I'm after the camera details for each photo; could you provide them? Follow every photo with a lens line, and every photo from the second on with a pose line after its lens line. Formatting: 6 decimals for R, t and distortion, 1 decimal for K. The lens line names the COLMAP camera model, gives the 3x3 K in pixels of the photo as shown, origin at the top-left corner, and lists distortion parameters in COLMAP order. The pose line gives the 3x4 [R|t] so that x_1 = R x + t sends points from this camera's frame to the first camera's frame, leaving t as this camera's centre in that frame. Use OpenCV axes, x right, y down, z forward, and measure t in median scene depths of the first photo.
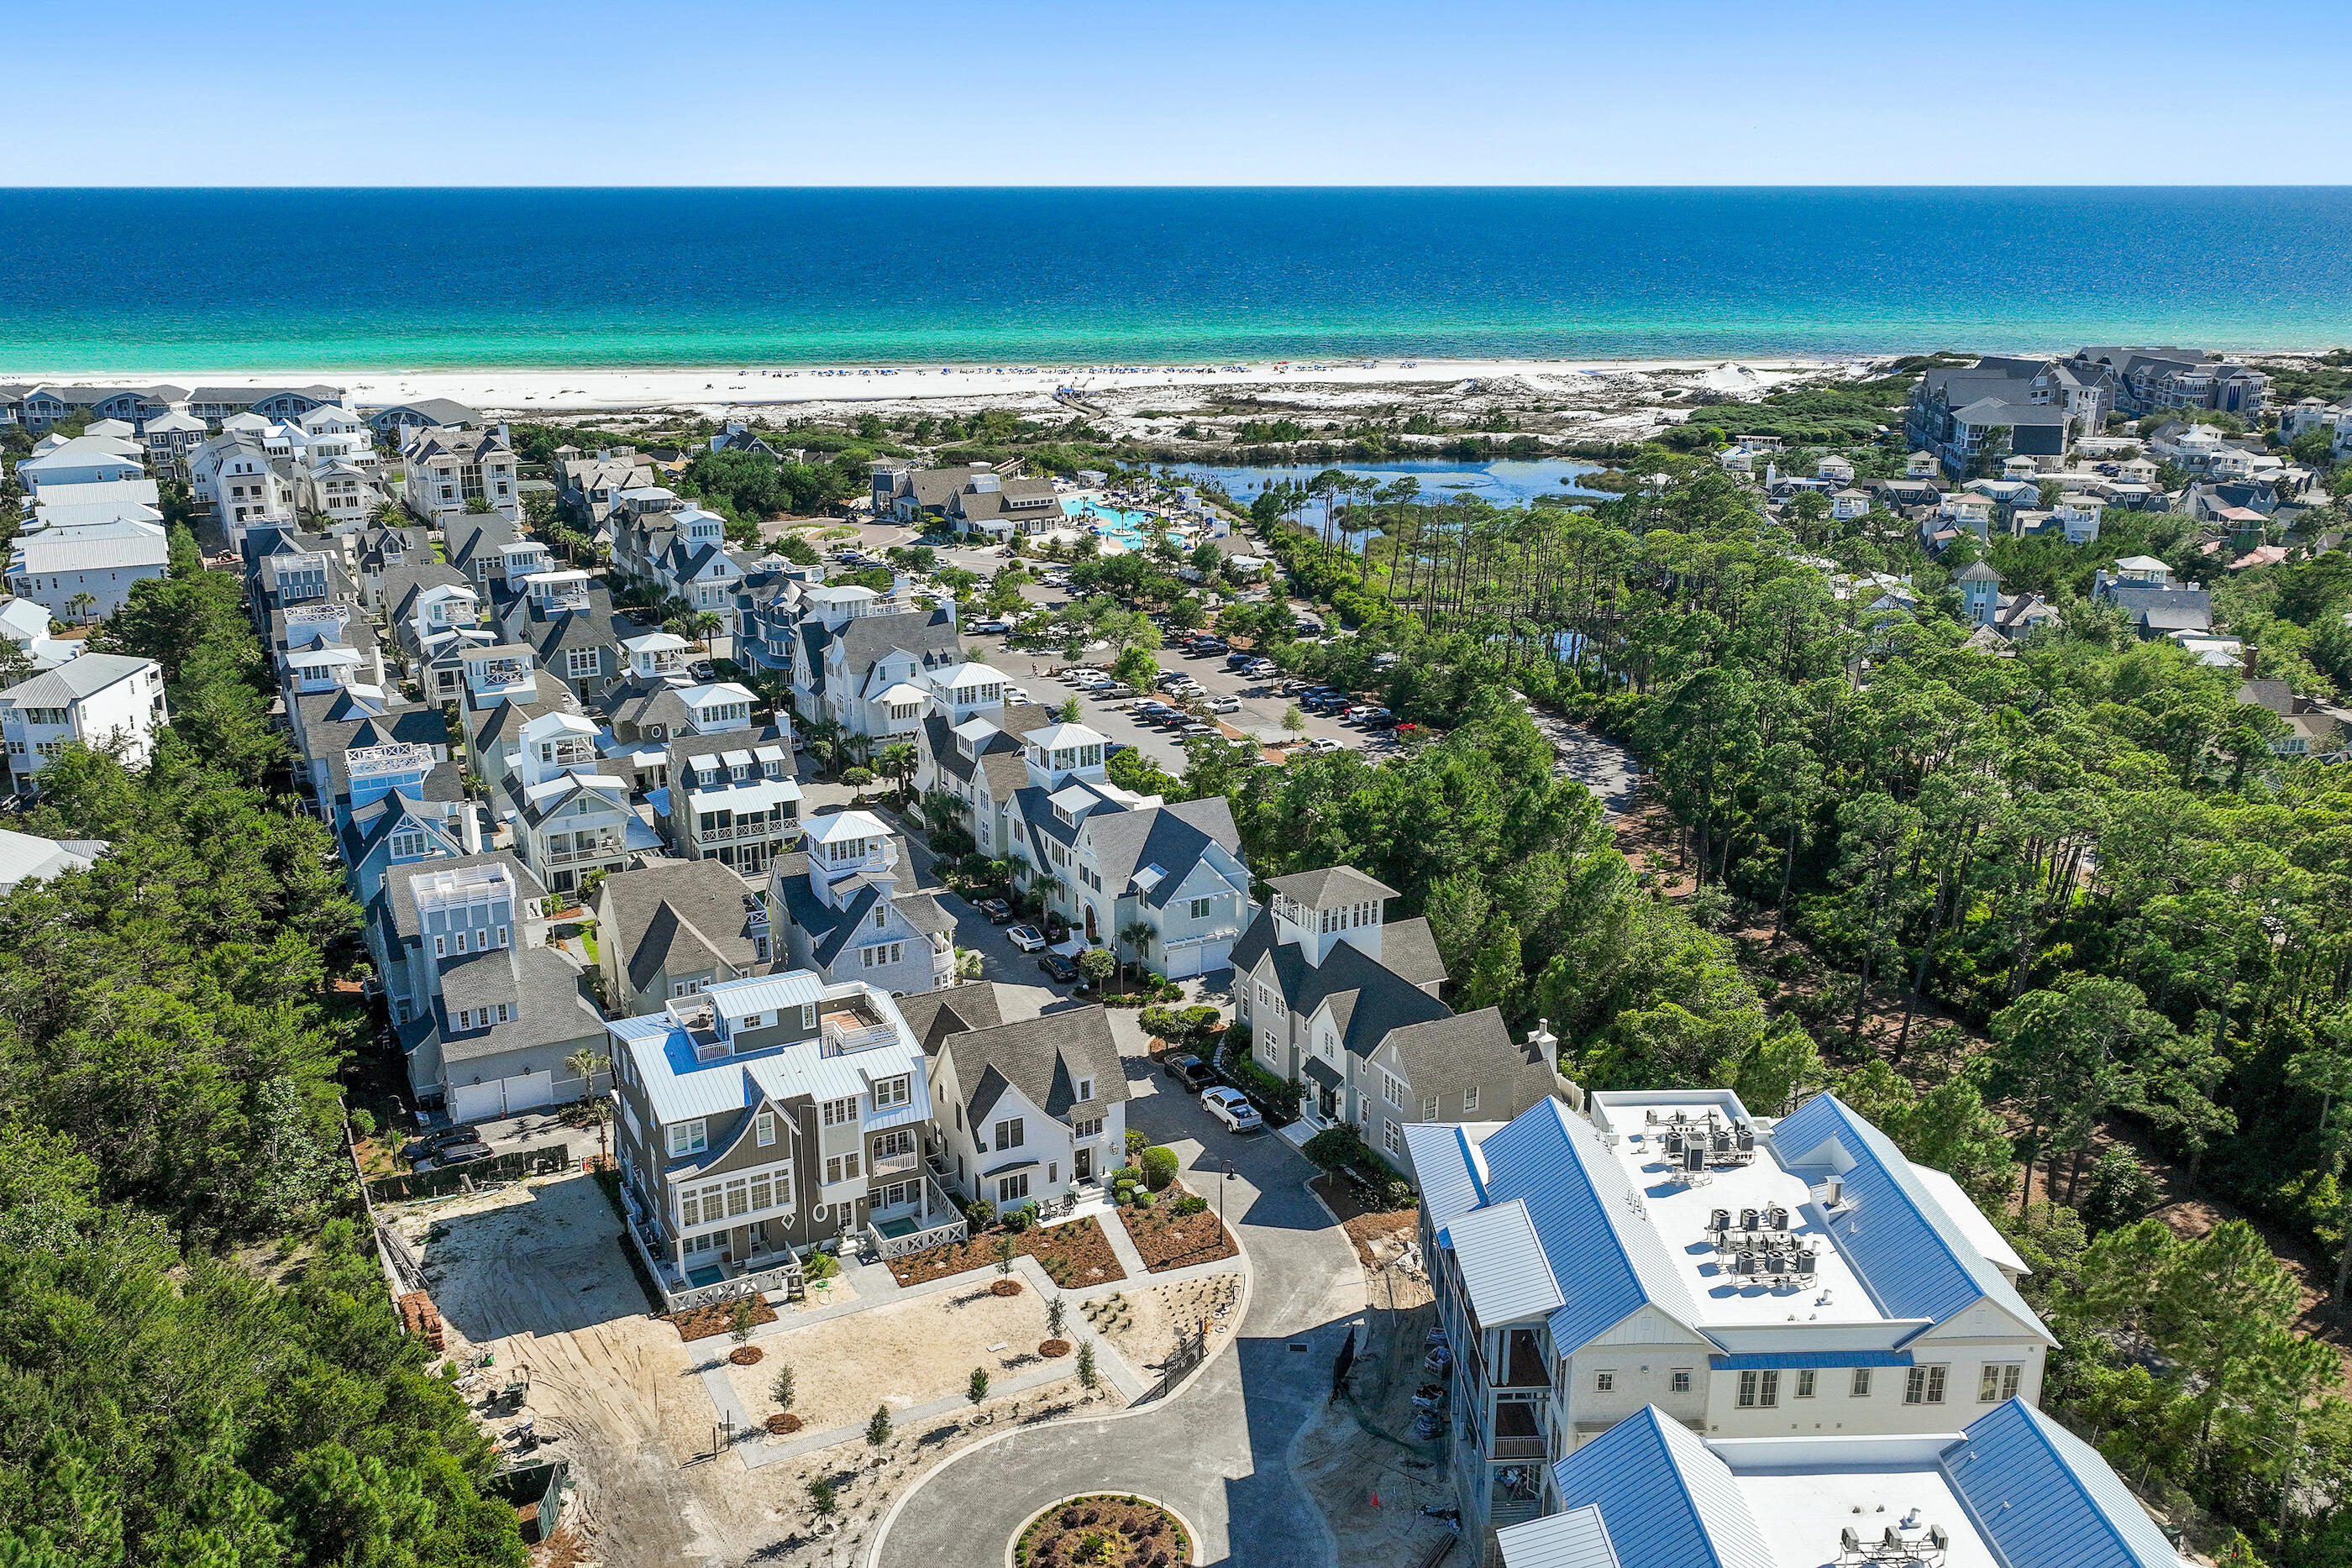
lens RADIAL K [[1977.9, 0, 1184.9], [0, 1977.9, 755.3], [0, 0, 1]] dist [0.002924, 0.000718]
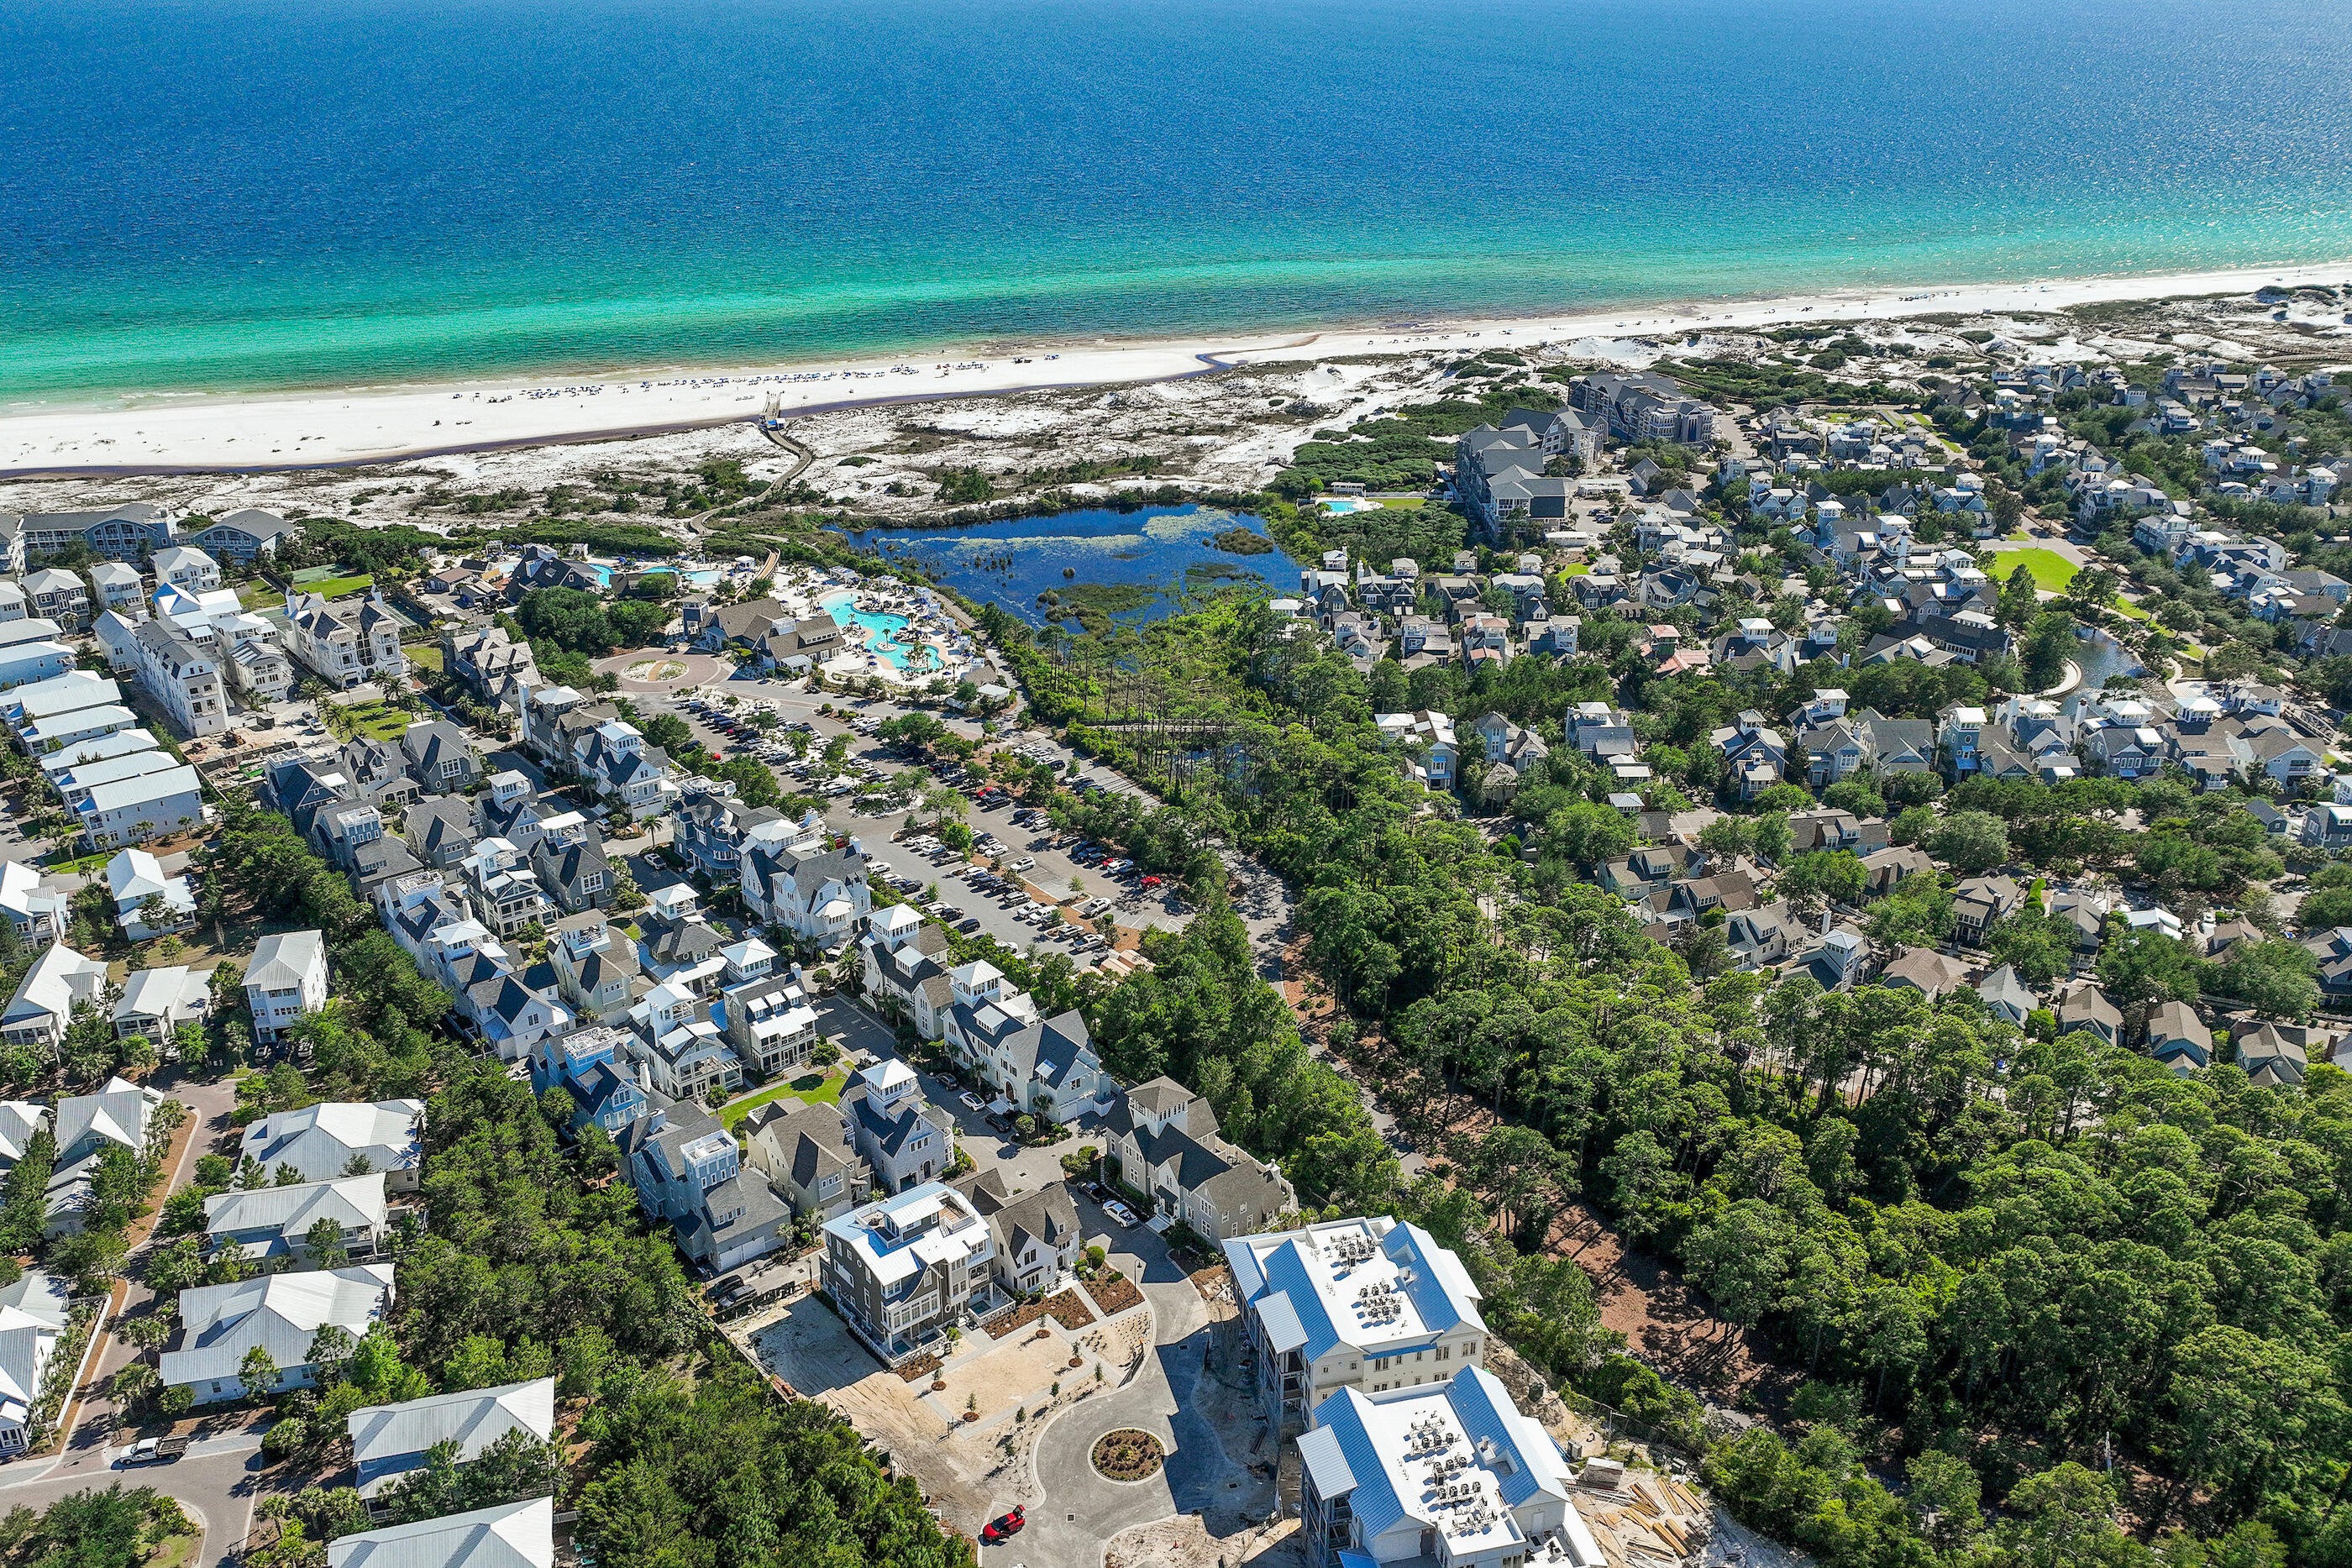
lens RADIAL K [[1977.9, 0, 1184.9], [0, 1977.9, 755.3], [0, 0, 1]] dist [0.002924, 0.000718]
pose [[0.979006, -0.079632, 0.187632, -0.247861], [0.058300, 0.991467, 0.116592, -0.503484], [-0.195315, -0.103205, 0.975295, -0.896569]]
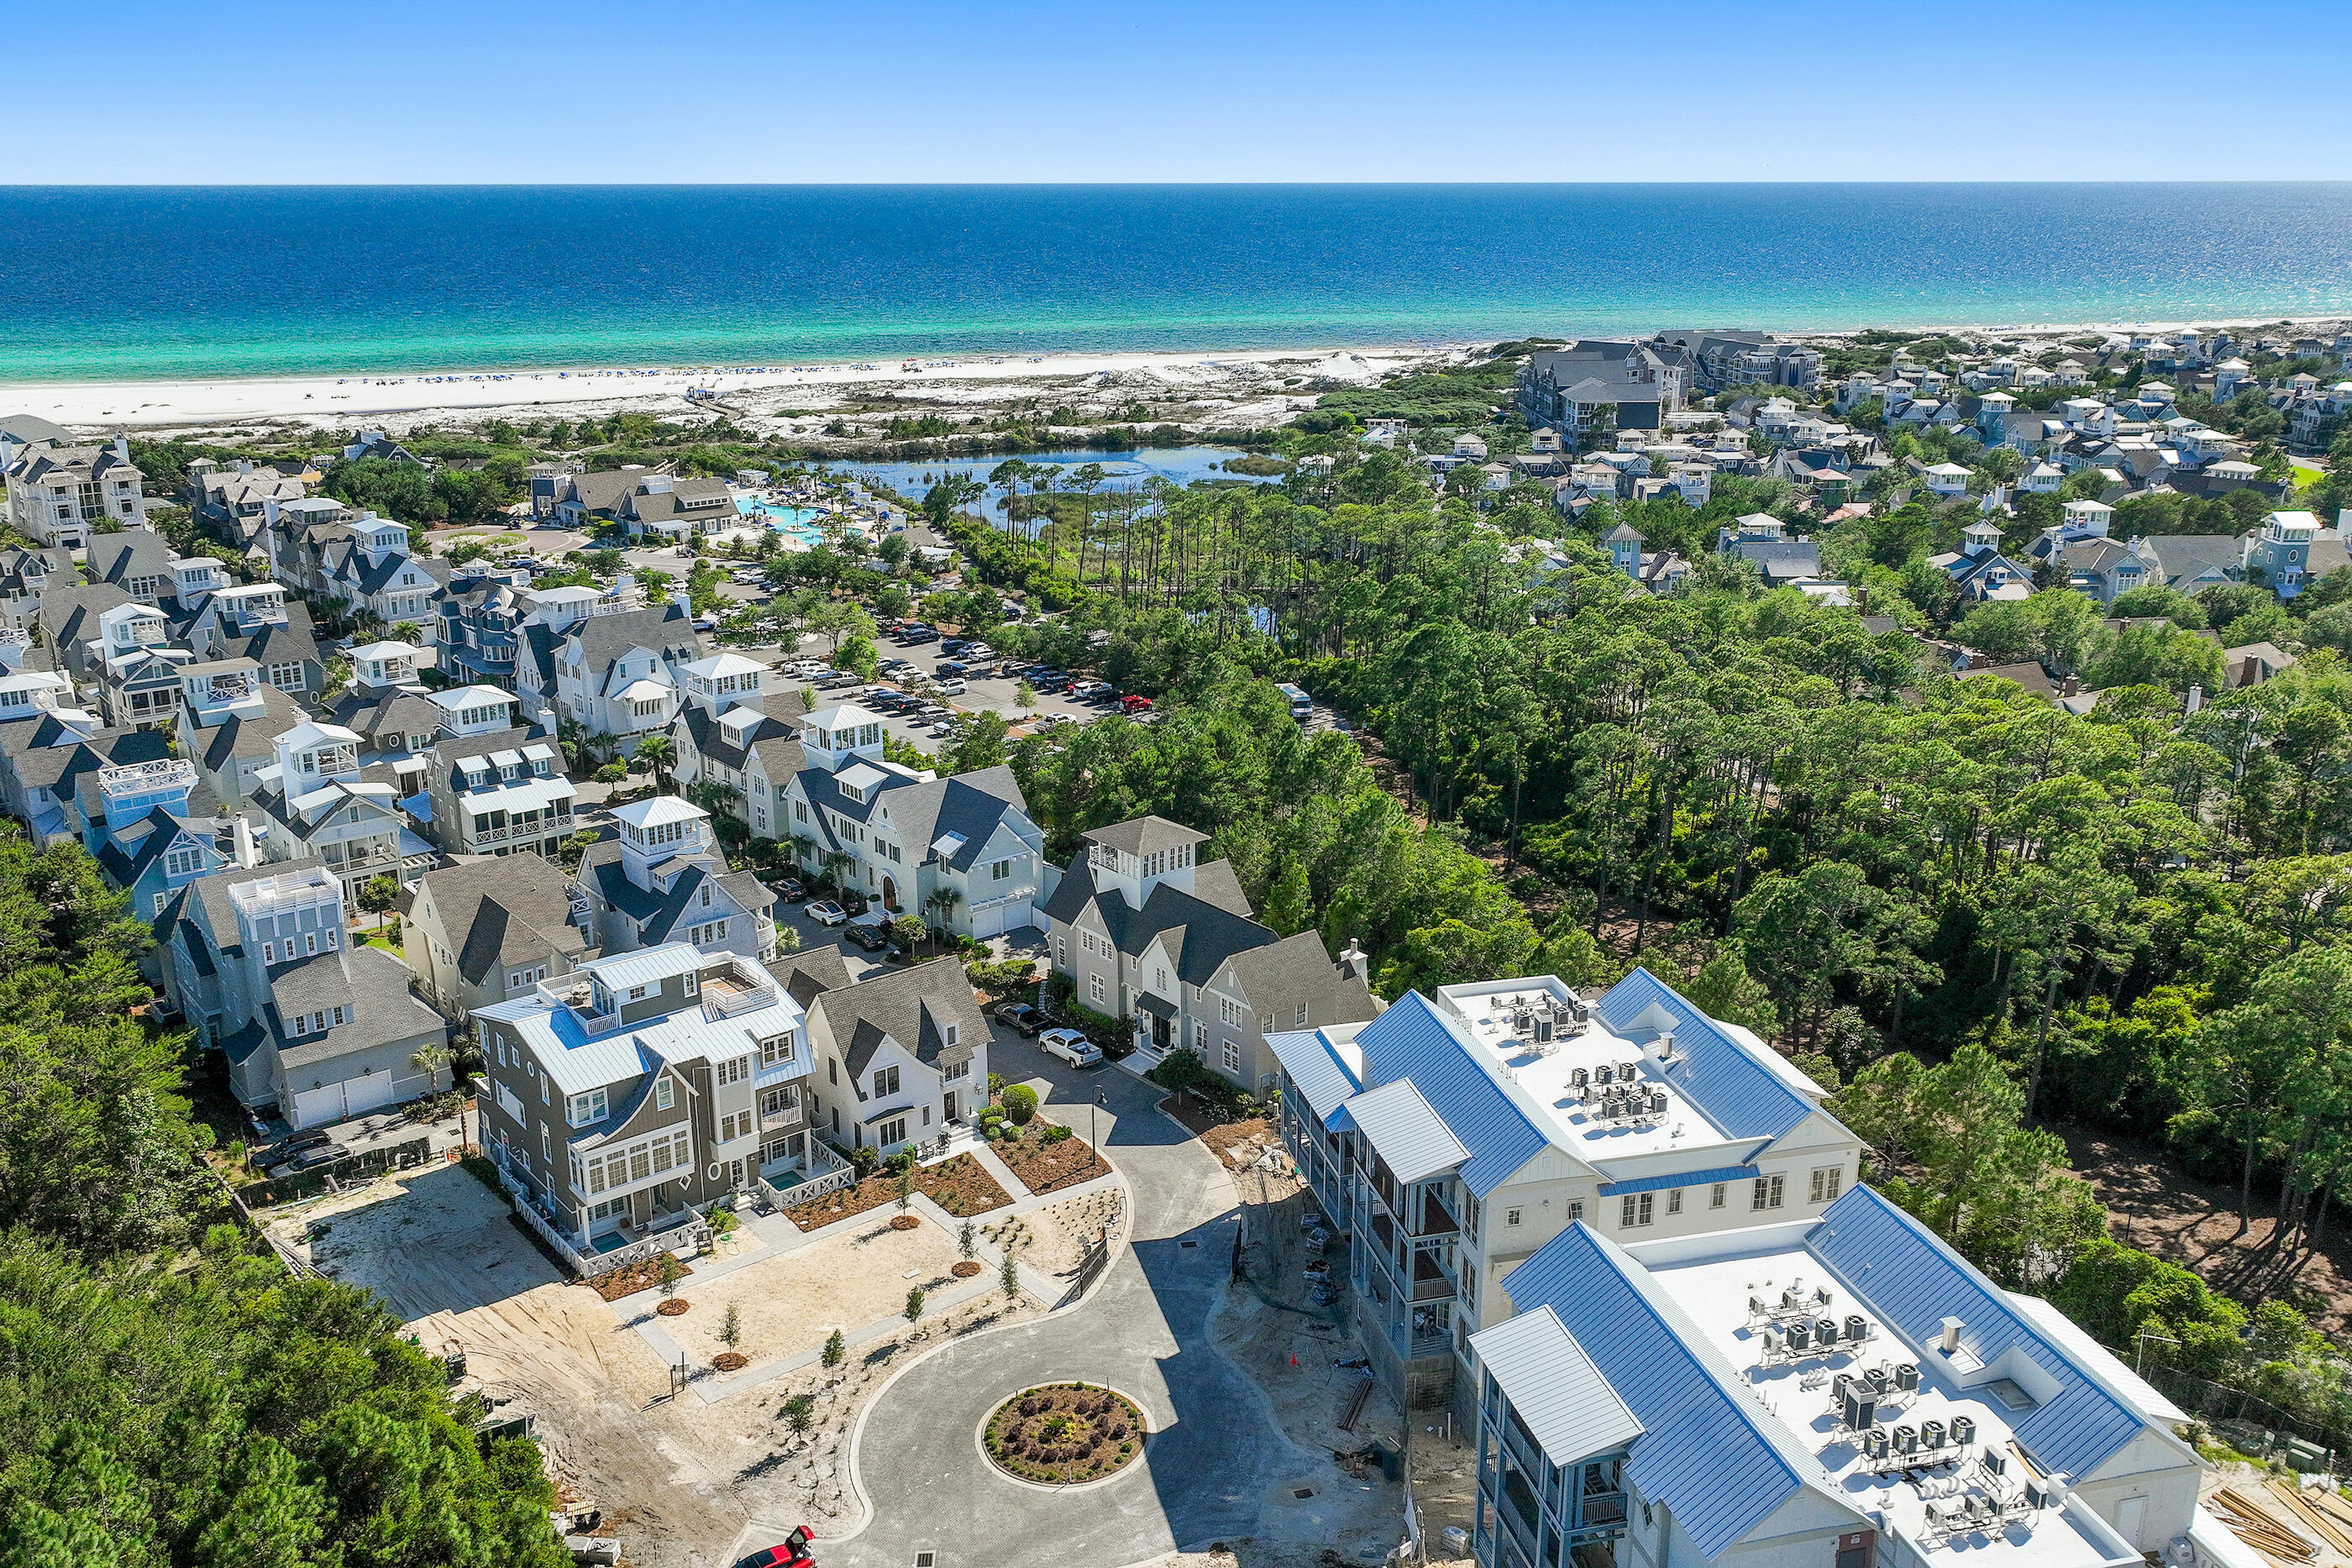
lens RADIAL K [[1977.9, 0, 1184.9], [0, 1977.9, 755.3], [0, 0, 1]] dist [0.002924, 0.000718]
pose [[0.979037, -0.058557, 0.195082, -0.114960], [0.058362, 0.998273, 0.006751, 0.017685], [-0.195140, 0.004775, 0.980764, -0.059819]]
